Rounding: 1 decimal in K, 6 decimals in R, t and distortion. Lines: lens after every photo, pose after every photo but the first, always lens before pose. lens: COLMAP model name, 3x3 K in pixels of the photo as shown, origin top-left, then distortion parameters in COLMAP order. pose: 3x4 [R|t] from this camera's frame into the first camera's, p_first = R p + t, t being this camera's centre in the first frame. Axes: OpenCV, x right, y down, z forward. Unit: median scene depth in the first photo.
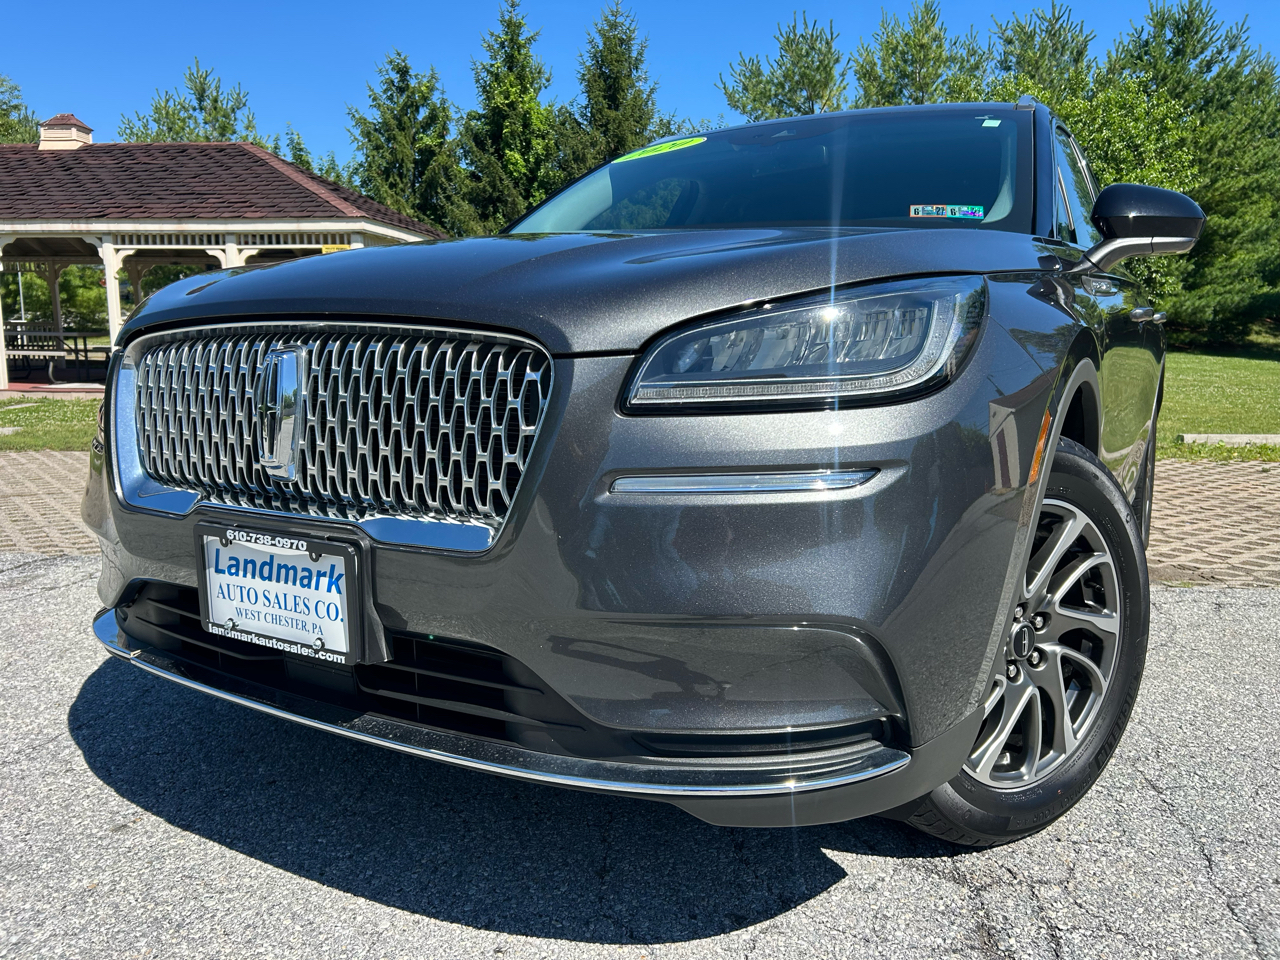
lens RADIAL K [[951.9, 0, 637.5], [0, 951.9, 465.3], [0, 0, 1]] dist [0.043547, -0.047148]
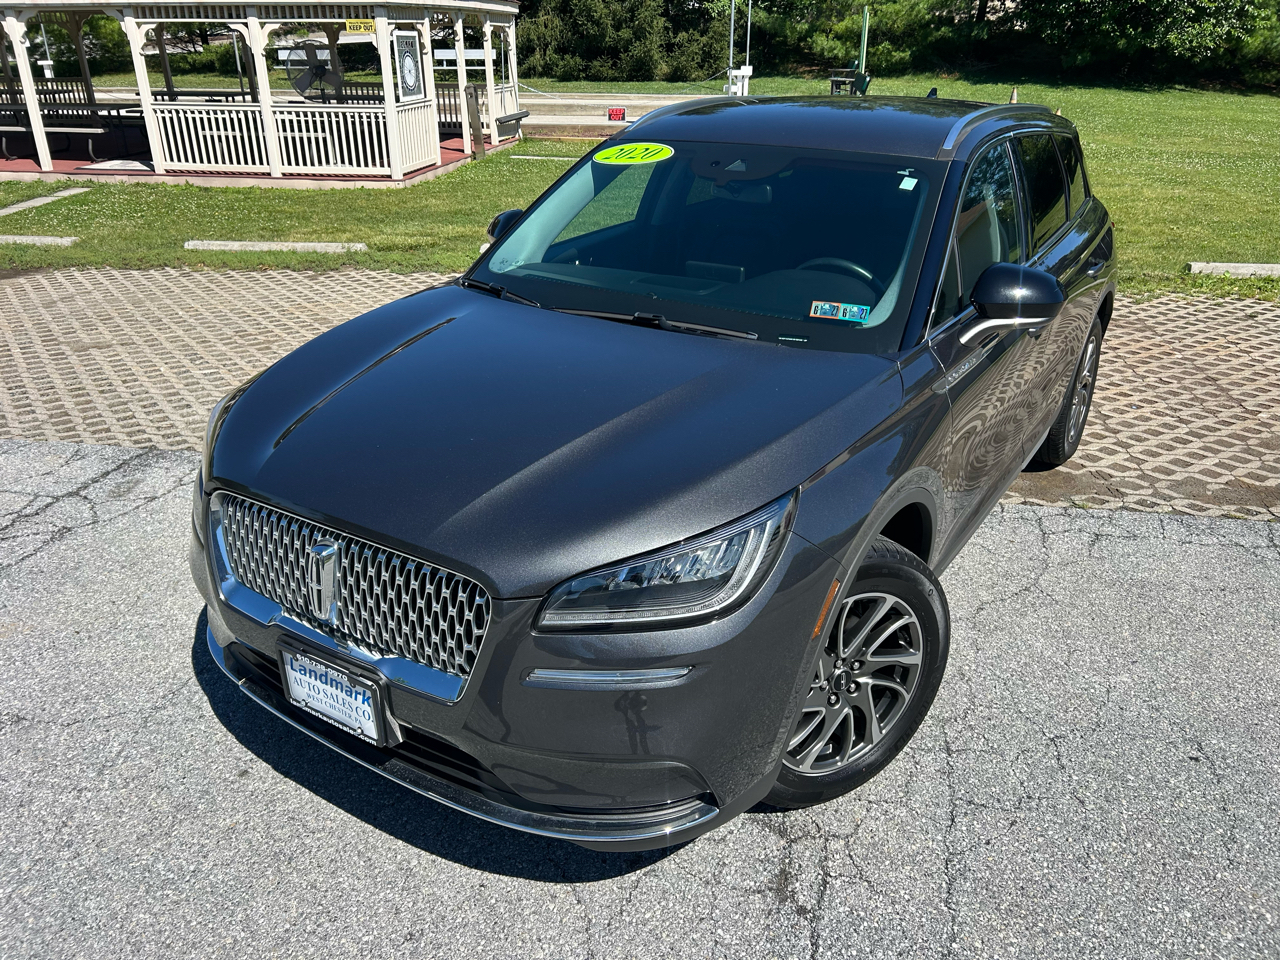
lens RADIAL K [[951.9, 0, 648.4], [0, 951.9, 455.4], [0, 0, 1]] dist [0.043547, -0.047148]
pose [[0.999168, 0.011559, -0.039119, 0.173975], [-0.000716, 0.963829, 0.266520, -0.571367], [0.040784, -0.266270, 0.963035, -0.338343]]
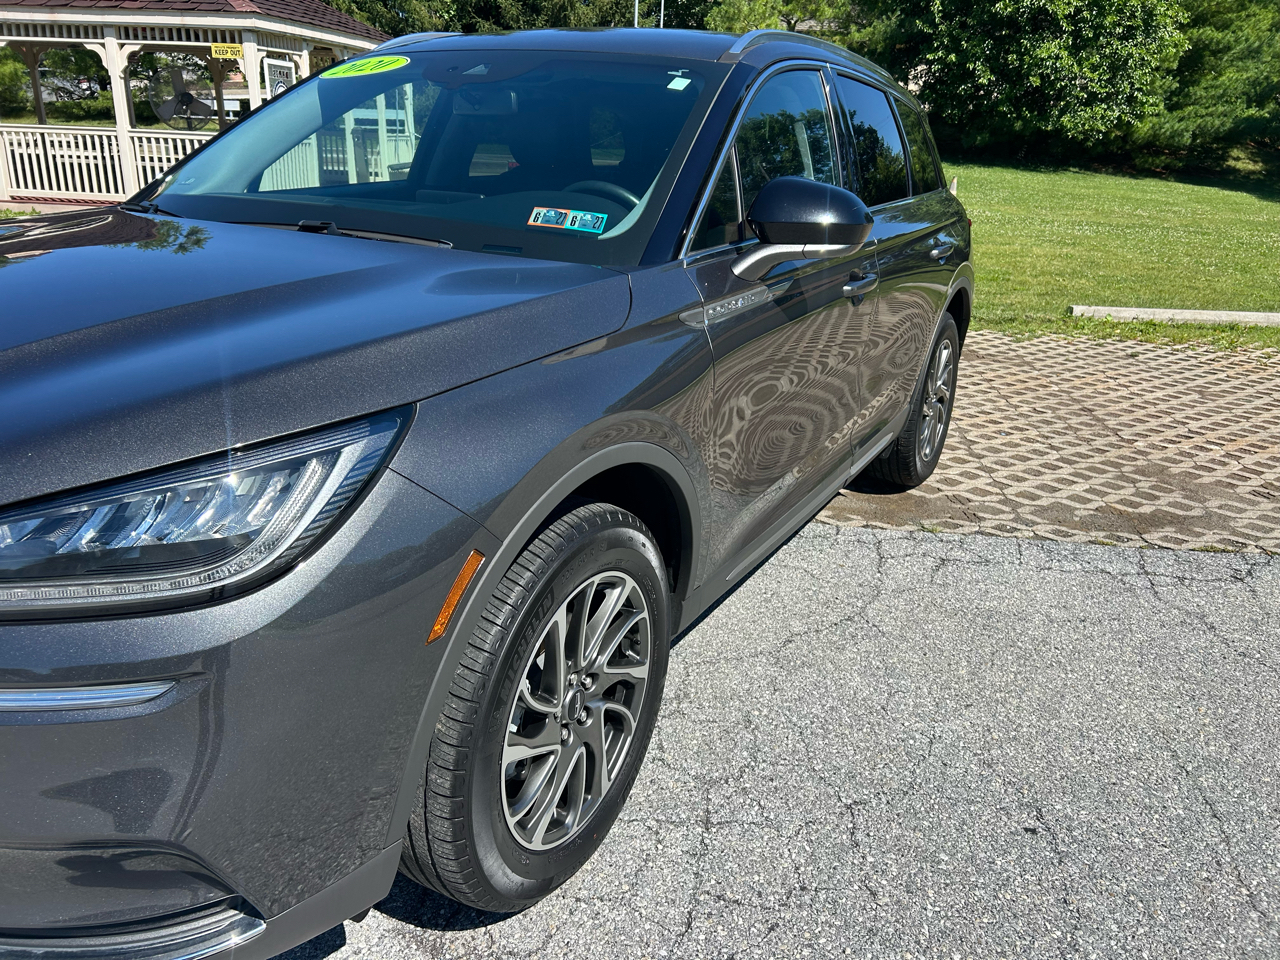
lens RADIAL K [[951.9, 0, 639.1], [0, 951.9, 478.7], [0, 0, 1]] dist [0.043547, -0.047148]
pose [[0.999219, 0.023706, 0.031609, 0.513212], [-0.029963, 0.976132, 0.215100, -0.307909], [-0.025755, -0.215880, 0.976080, 0.078641]]
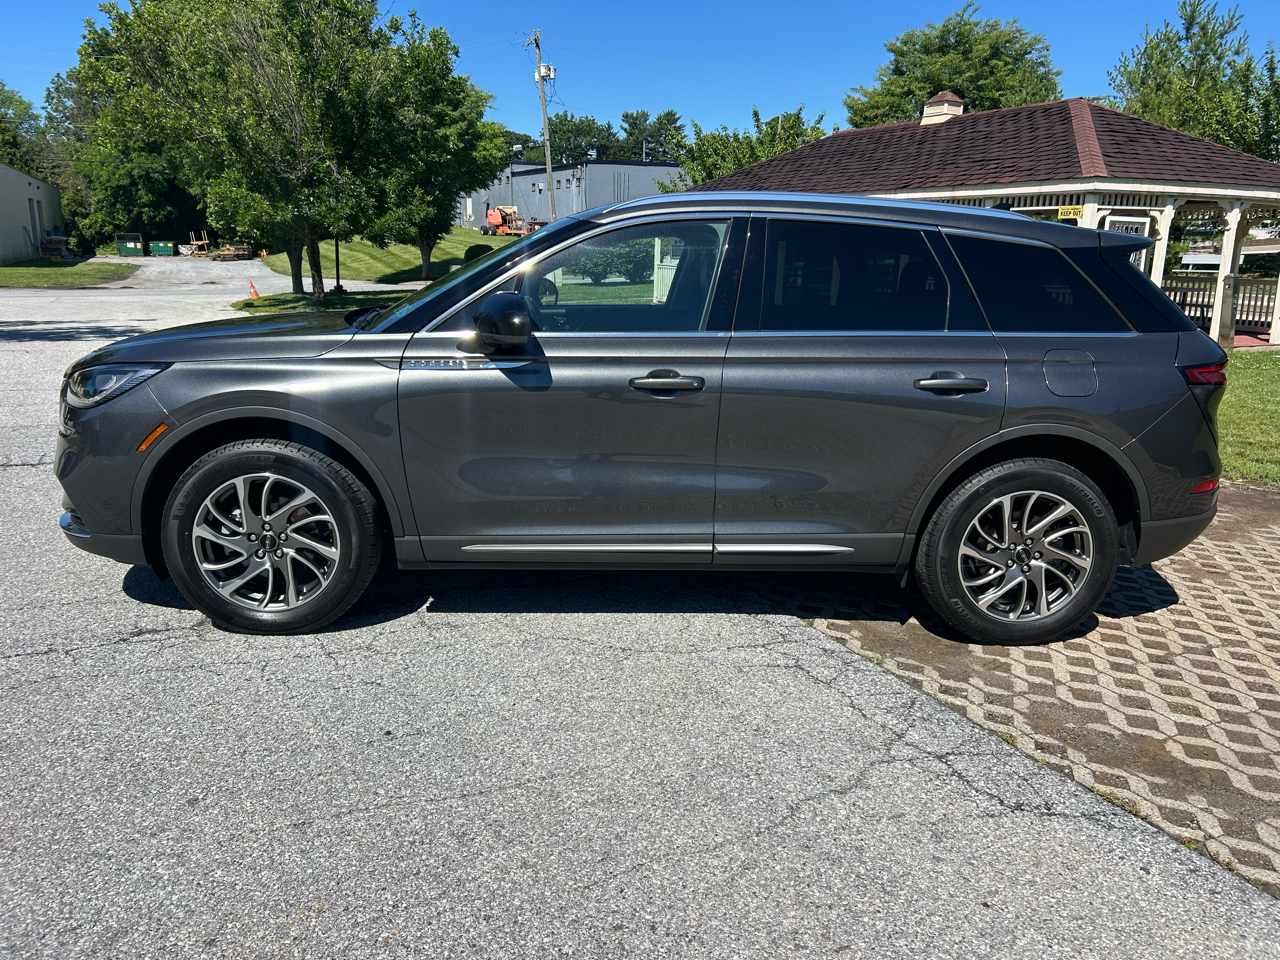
lens RADIAL K [[951.9, 0, 651.3], [0, 951.9, 468.6], [0, 0, 1]] dist [0.043547, -0.047148]
pose [[0.559828, 0.193503, -0.805698, 2.691158], [-0.132930, 0.980730, 0.143175, -0.396233], [0.817876, 0.026948, 0.574763, 0.569164]]
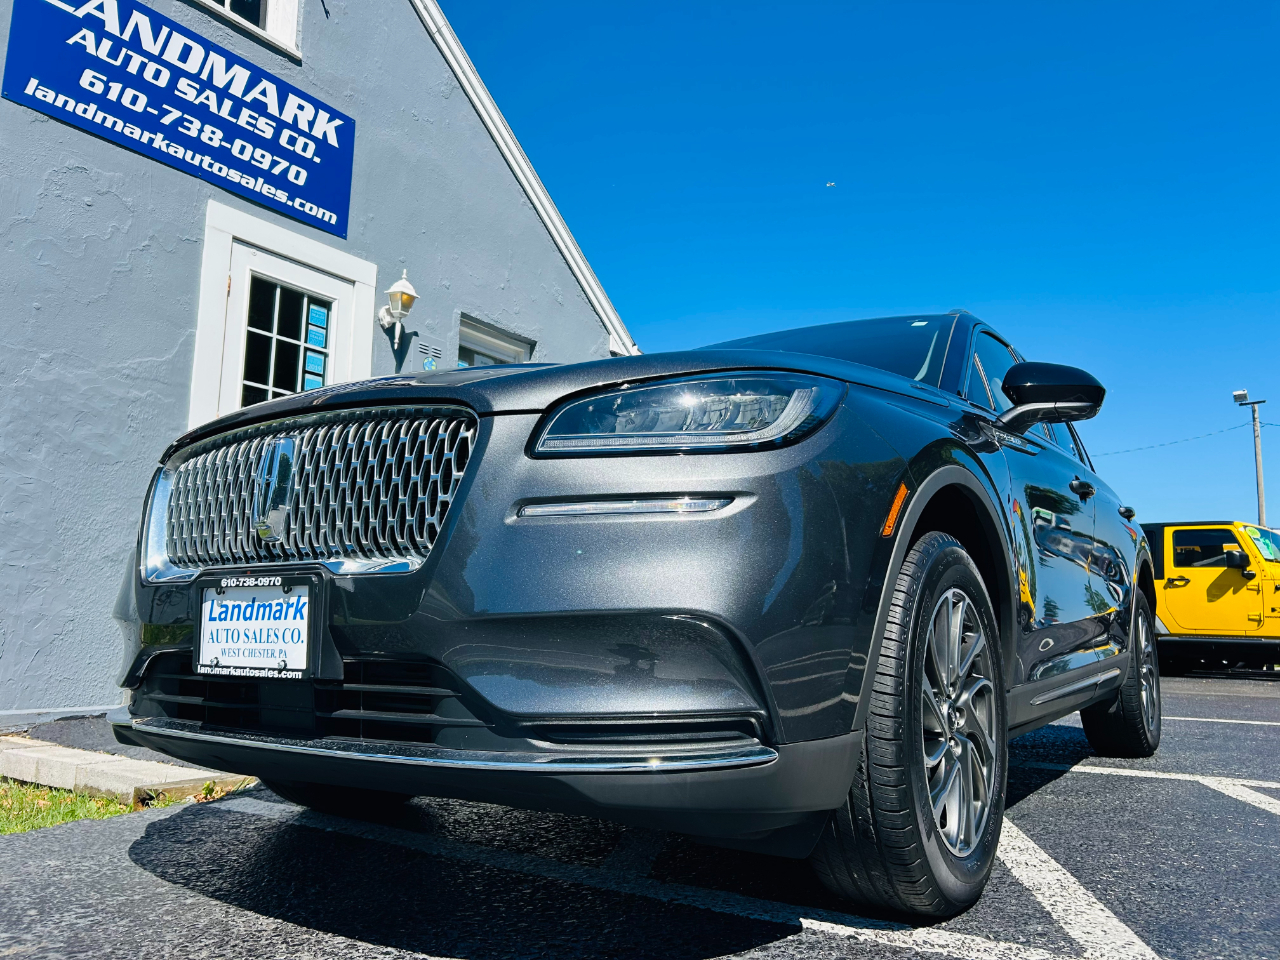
lens RADIAL K [[951.9, 0, 648.3], [0, 951.9, 471.5], [0, 0, 1]] dist [0.043547, -0.047148]
pose [[0.998616, -0.012269, -0.051143, 0.154251], [-0.002350, 0.961030, -0.276436, 0.235638], [0.052541, 0.276173, 0.959671, -0.155281]]
